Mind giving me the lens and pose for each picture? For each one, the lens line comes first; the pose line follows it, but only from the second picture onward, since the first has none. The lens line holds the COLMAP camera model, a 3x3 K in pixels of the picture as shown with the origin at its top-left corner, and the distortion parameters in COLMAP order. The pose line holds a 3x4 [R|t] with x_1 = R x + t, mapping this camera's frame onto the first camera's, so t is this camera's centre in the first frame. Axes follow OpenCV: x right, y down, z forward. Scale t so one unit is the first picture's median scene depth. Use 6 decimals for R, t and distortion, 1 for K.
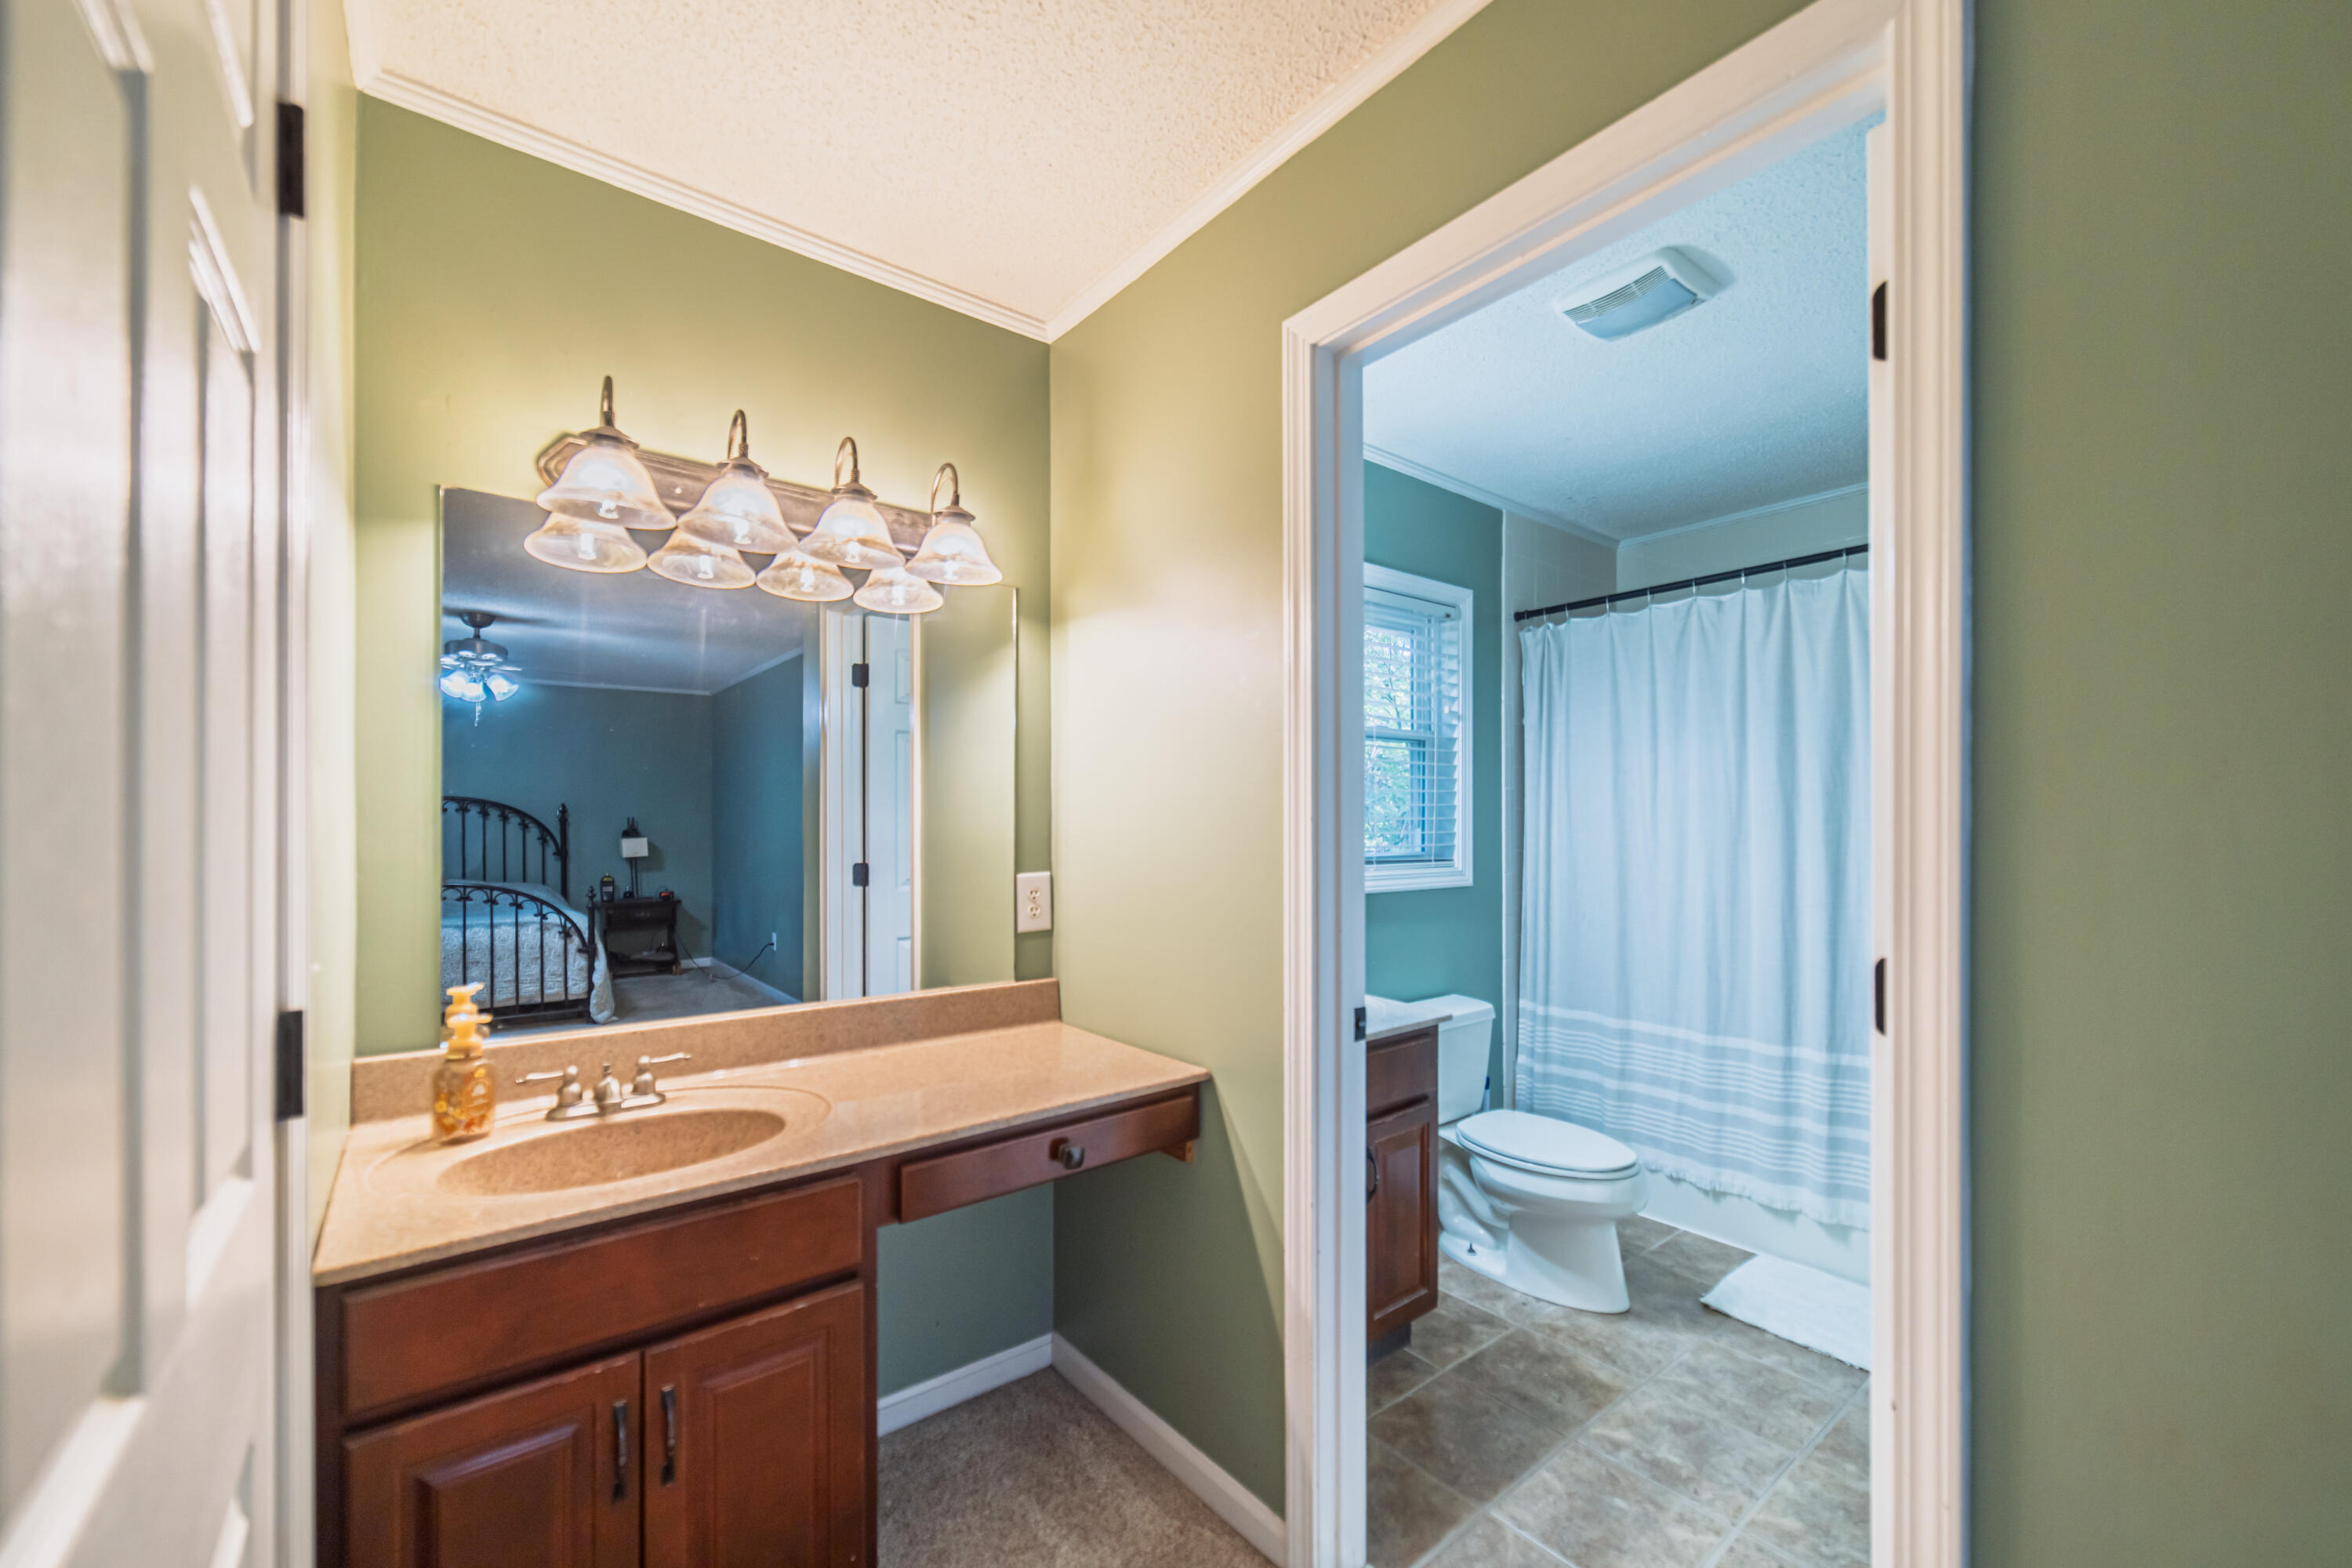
lens RADIAL K [[913.0, 0, 1174.9], [0, 913.0, 797.6], [0, 0, 1]] dist [-0.004177, 0.000032]
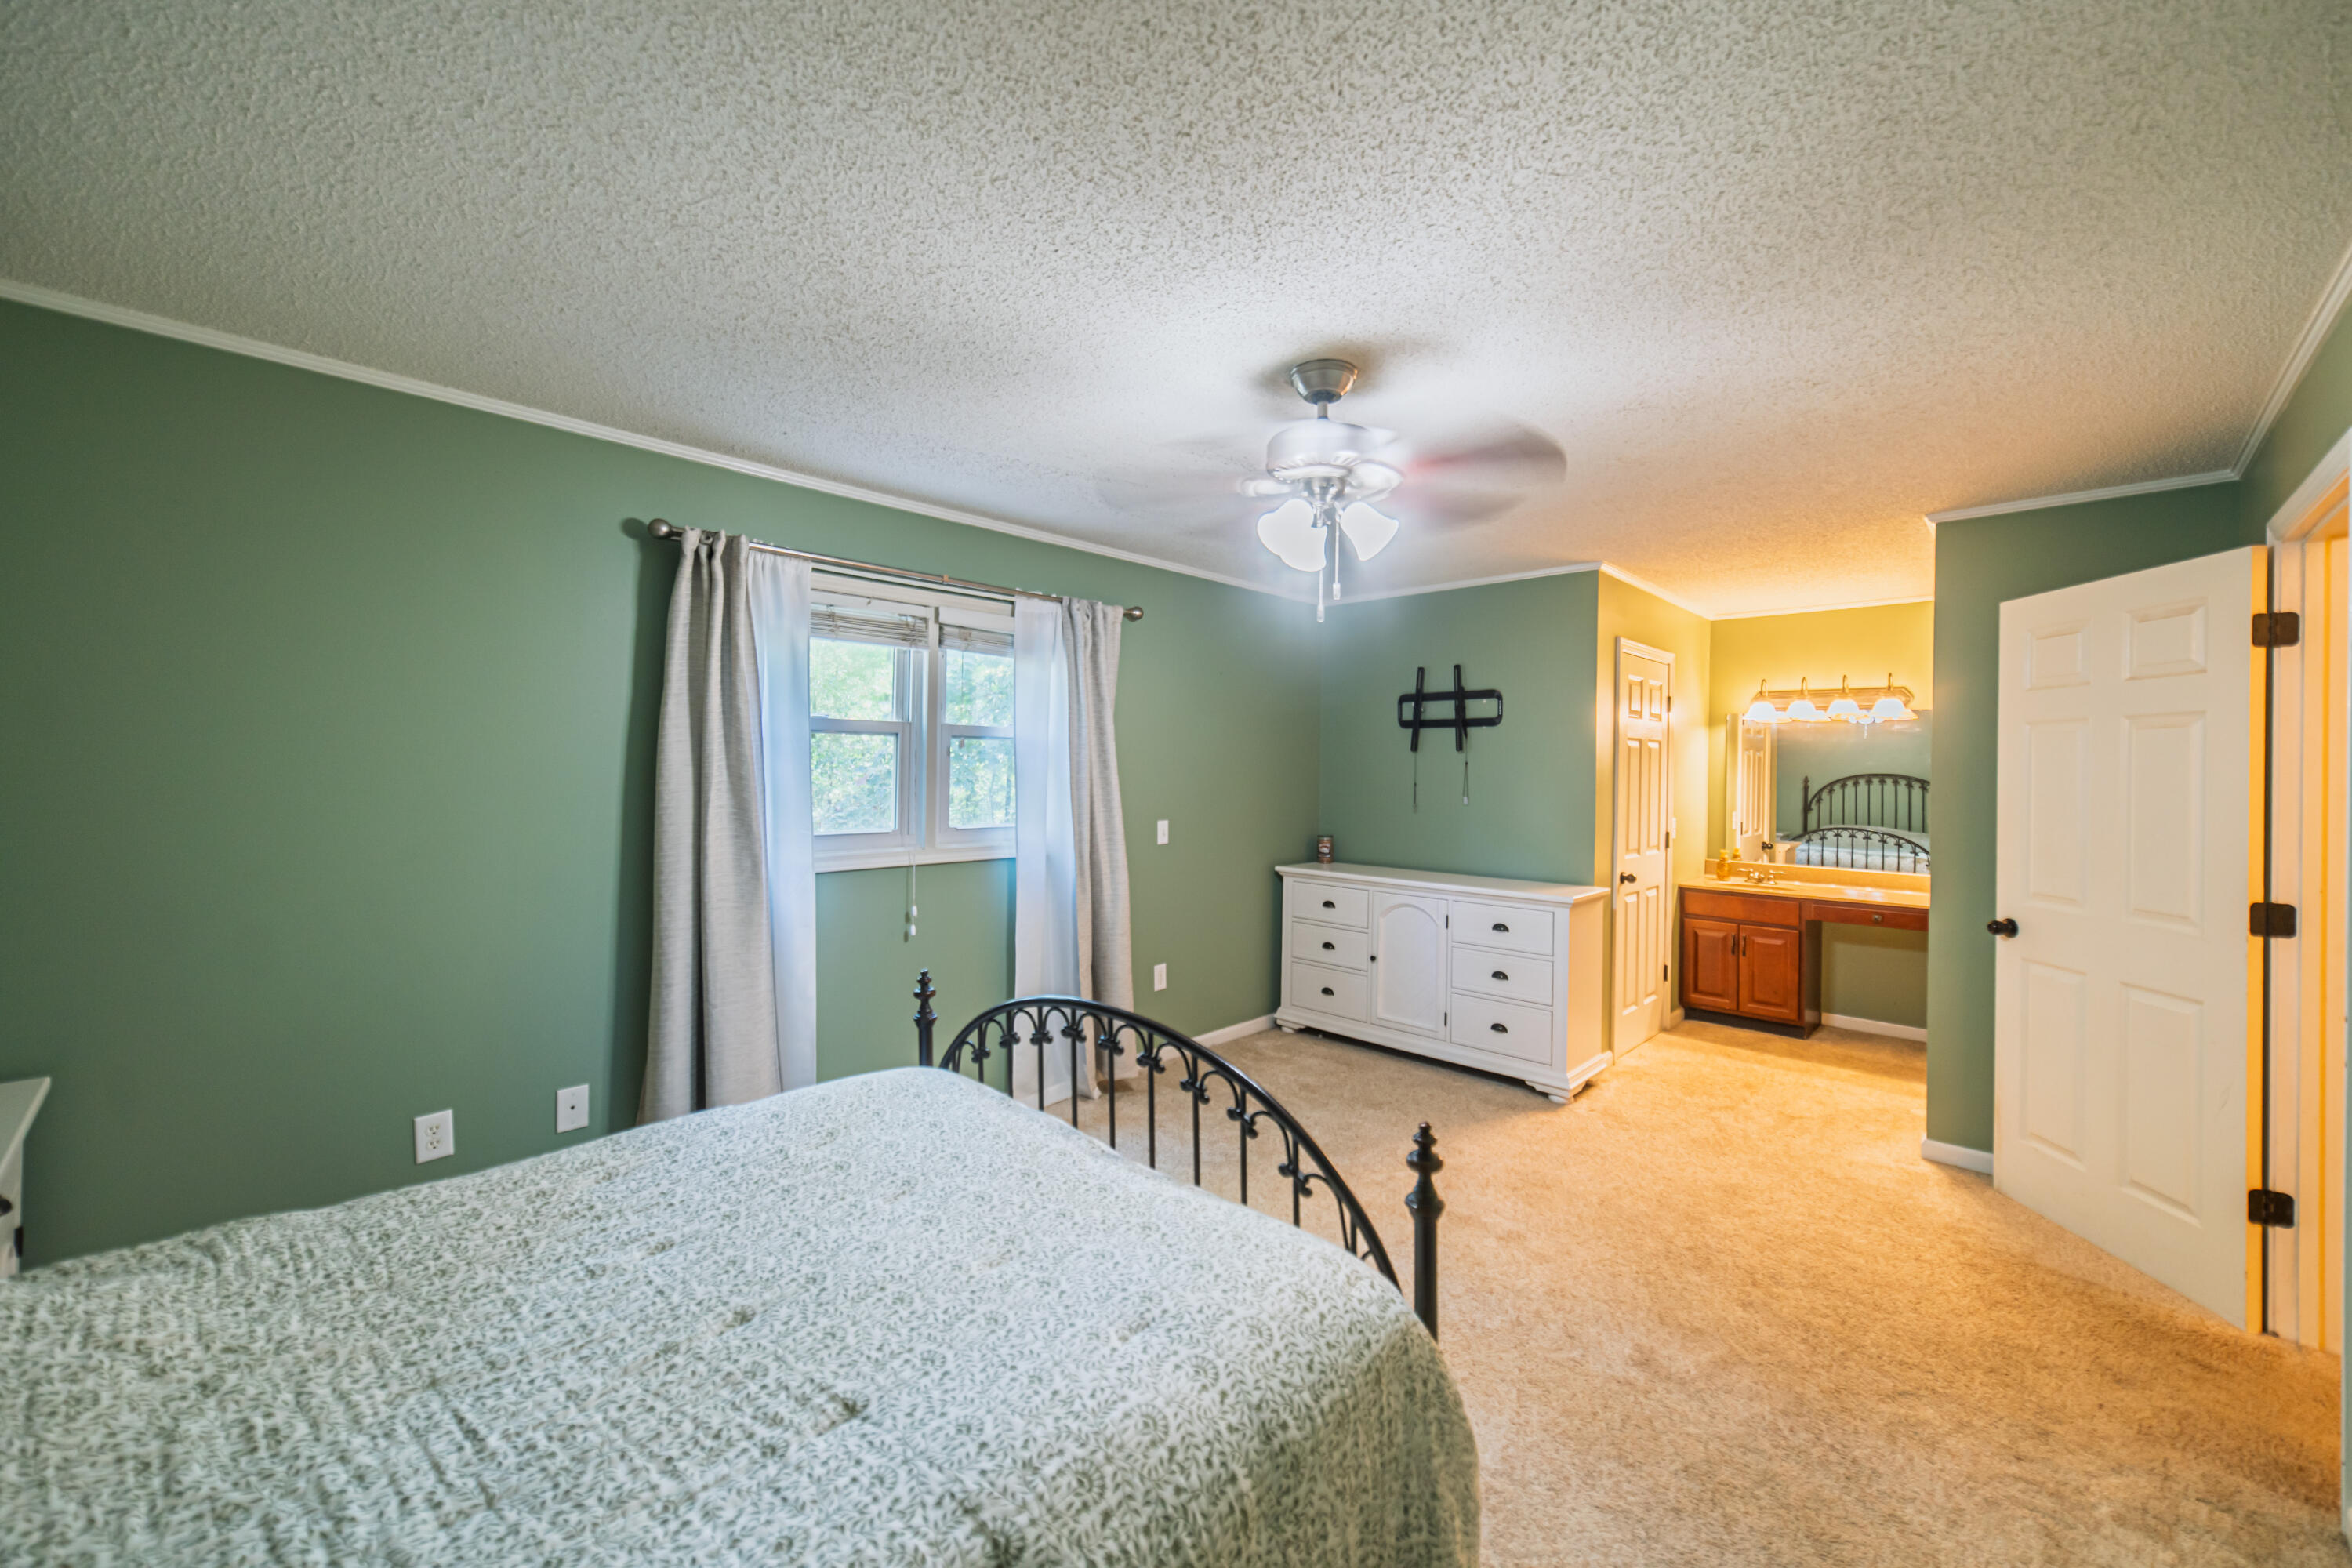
lens RADIAL K [[913.0, 0, 1174.9], [0, 913.0, 797.6], [0, 0, 1]] dist [-0.004177, 0.000032]
pose [[0.152452, 0.038215, -0.987572, 2.622899], [0.015891, 0.999028, 0.041112, -0.193697], [0.988183, -0.021961, 0.151696, -1.869193]]
